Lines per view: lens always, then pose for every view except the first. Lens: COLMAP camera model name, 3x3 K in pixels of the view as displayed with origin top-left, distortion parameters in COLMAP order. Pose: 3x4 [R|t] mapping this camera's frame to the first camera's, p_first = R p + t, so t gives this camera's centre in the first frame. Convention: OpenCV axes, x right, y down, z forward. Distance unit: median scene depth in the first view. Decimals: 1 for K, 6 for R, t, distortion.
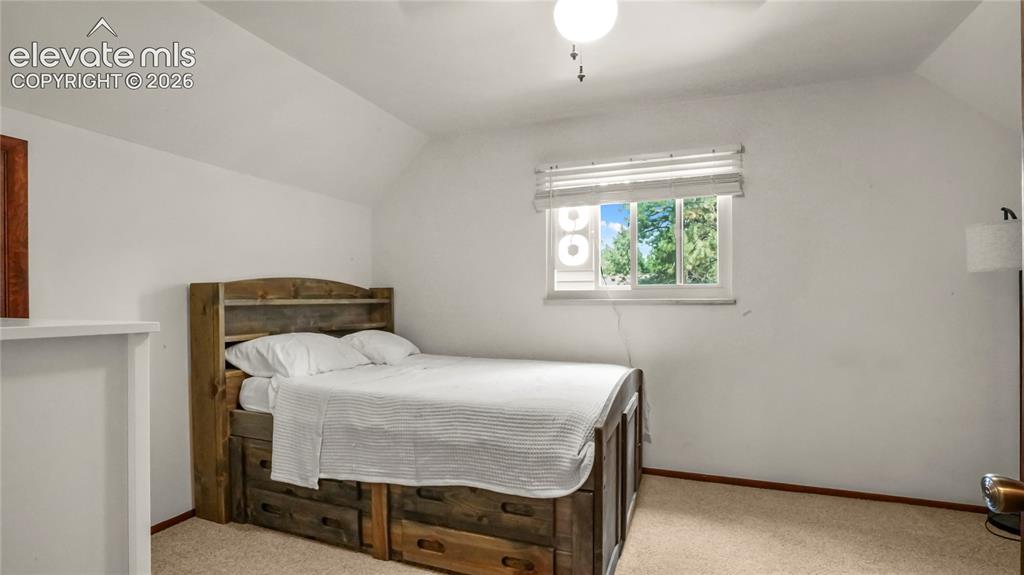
lens RADIAL K [[483.8, 0, 504.3], [0, 483.8, 292.4], [0, 0, 1]] dist [-0.026073, 0.000665]
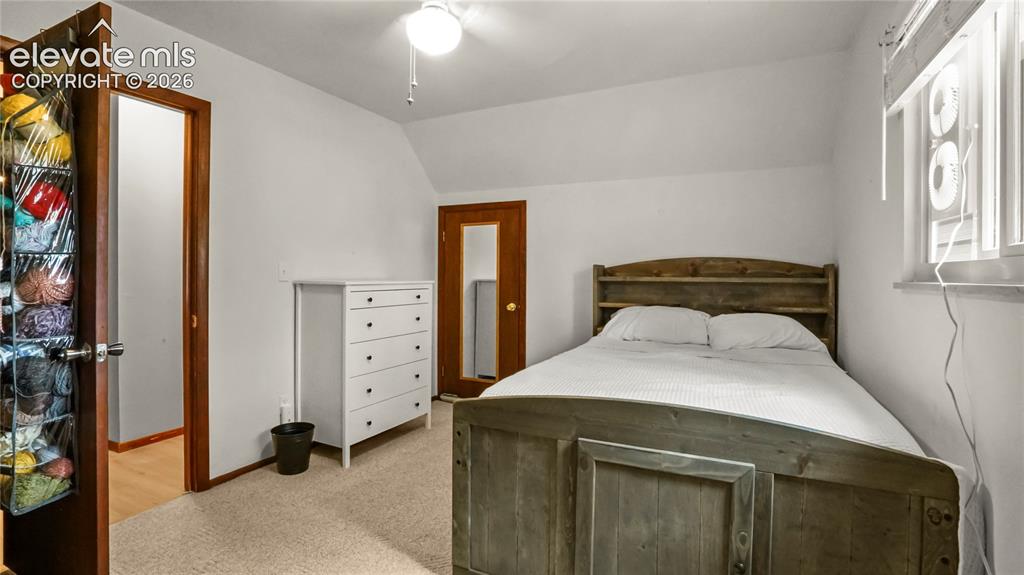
lens RADIAL K [[483.8, 0, 504.3], [0, 483.8, 292.4], [0, 0, 1]] dist [-0.026073, 0.000665]
pose [[-0.086166, 0.036491, -0.995612, 0.668705], [0.004209, 0.999333, 0.036263, 0.006831], [0.996272, -0.001066, -0.086262, 0.649429]]
